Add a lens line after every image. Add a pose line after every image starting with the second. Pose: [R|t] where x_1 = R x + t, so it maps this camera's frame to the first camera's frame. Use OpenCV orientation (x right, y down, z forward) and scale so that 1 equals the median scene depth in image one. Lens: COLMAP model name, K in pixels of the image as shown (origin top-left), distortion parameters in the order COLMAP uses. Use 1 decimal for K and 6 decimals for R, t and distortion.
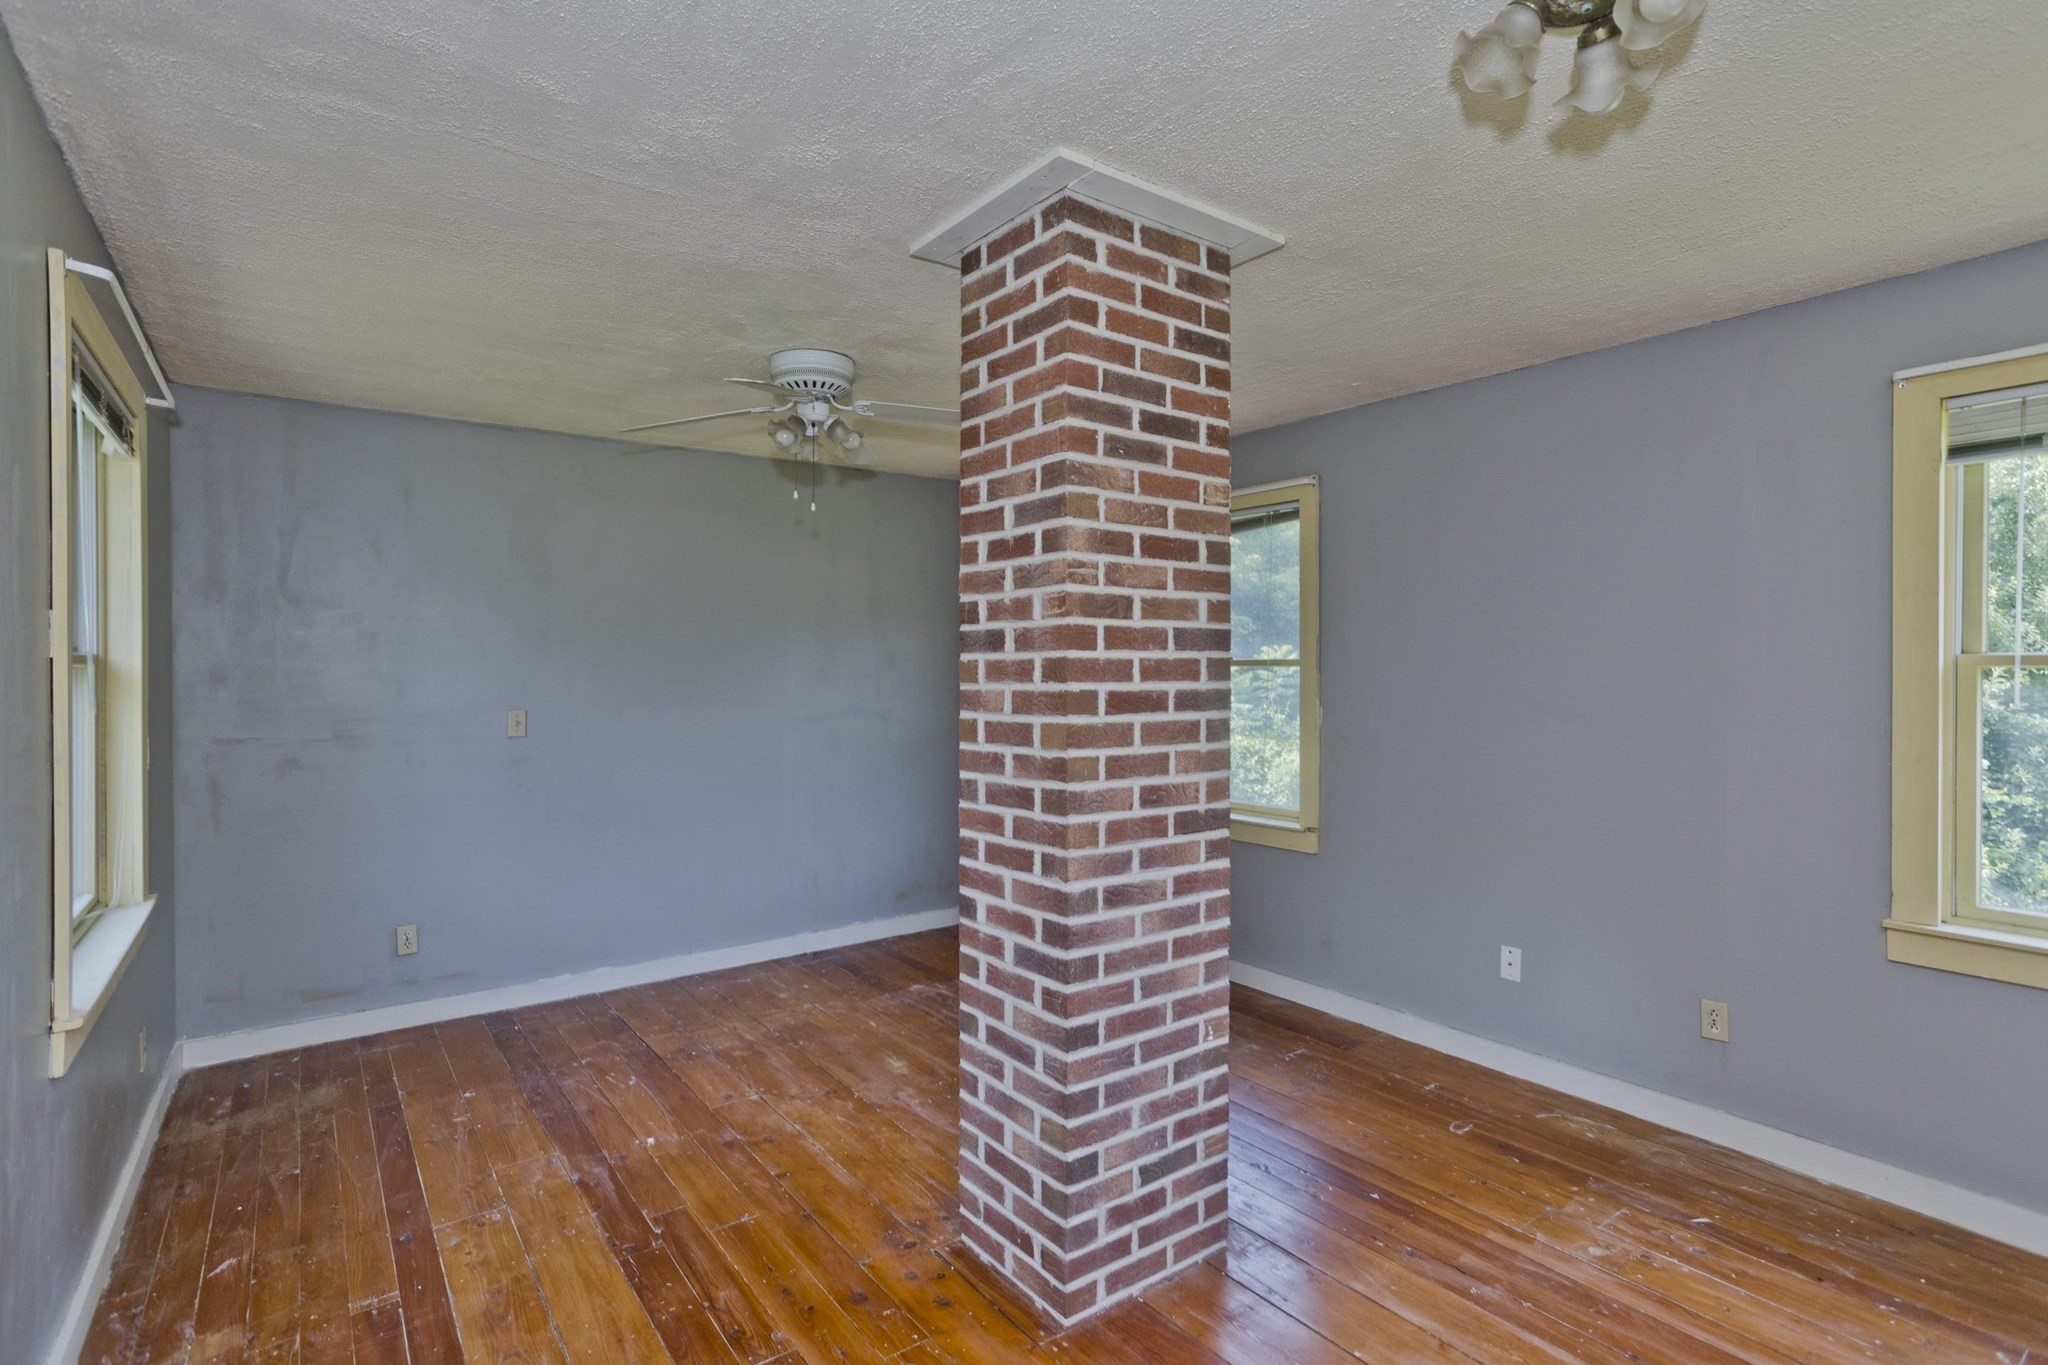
lens RADIAL K [[985.3, 0, 1028.5], [0, 985.3, 670.7], [0, 0, 1]] dist [-0.054261, 0.028057]
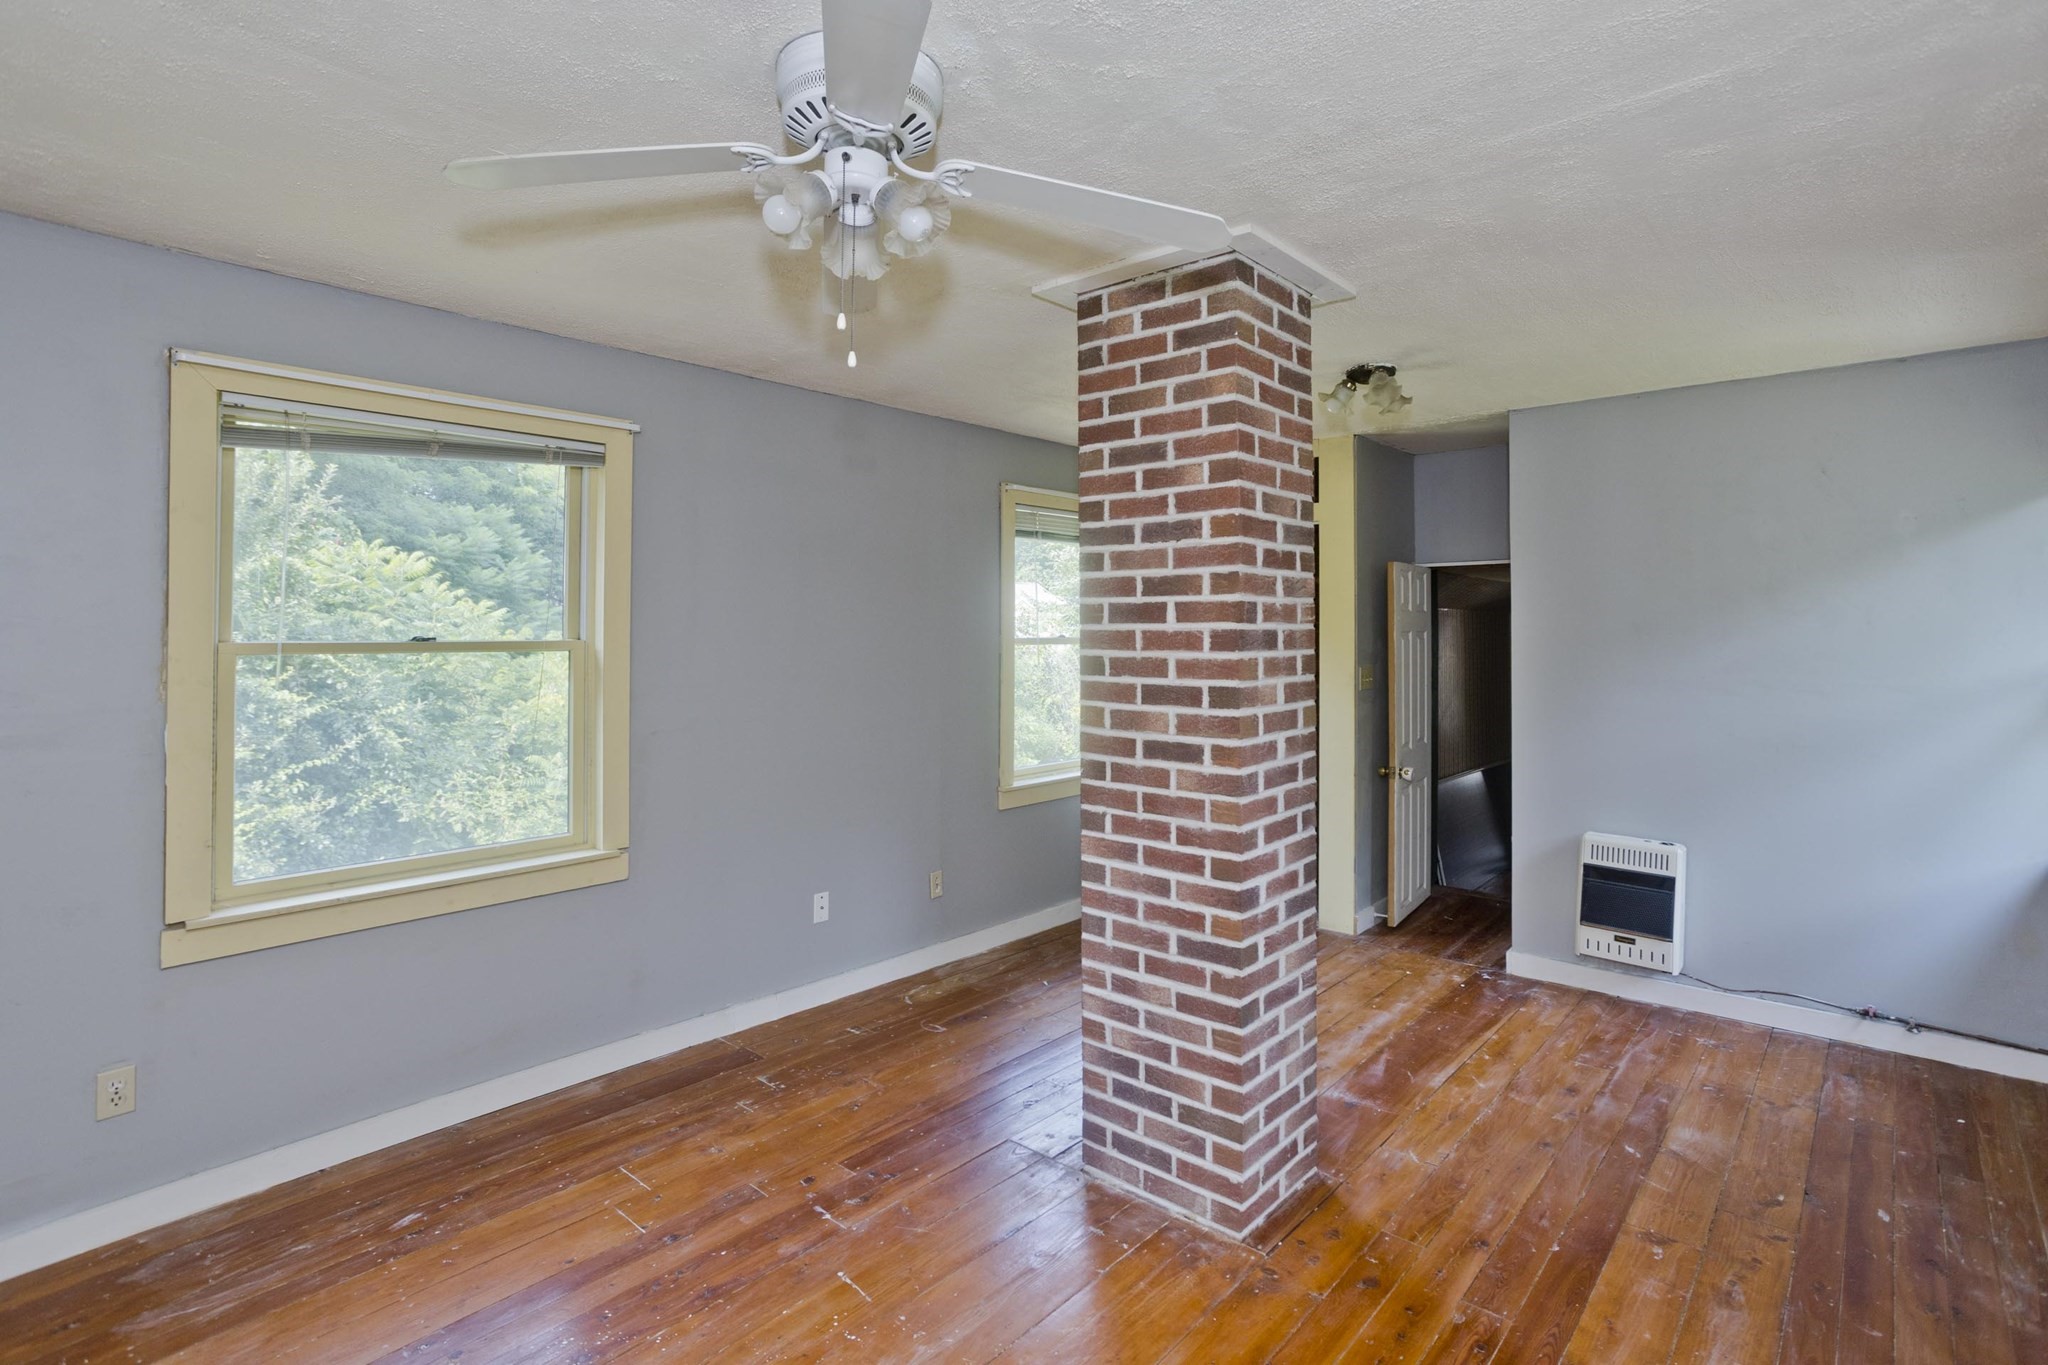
lens RADIAL K [[1020.9, 0, 1028.8], [0, 1020.9, 613.0], [0, 0, 1]] dist [-0.028582, 0.000753]
pose [[-0.215686, 0.015826, 0.976334, -1.093501], [-0.001984, 0.999859, -0.016646, -0.041019], [-0.976461, -0.005528, -0.215625, 1.510181]]
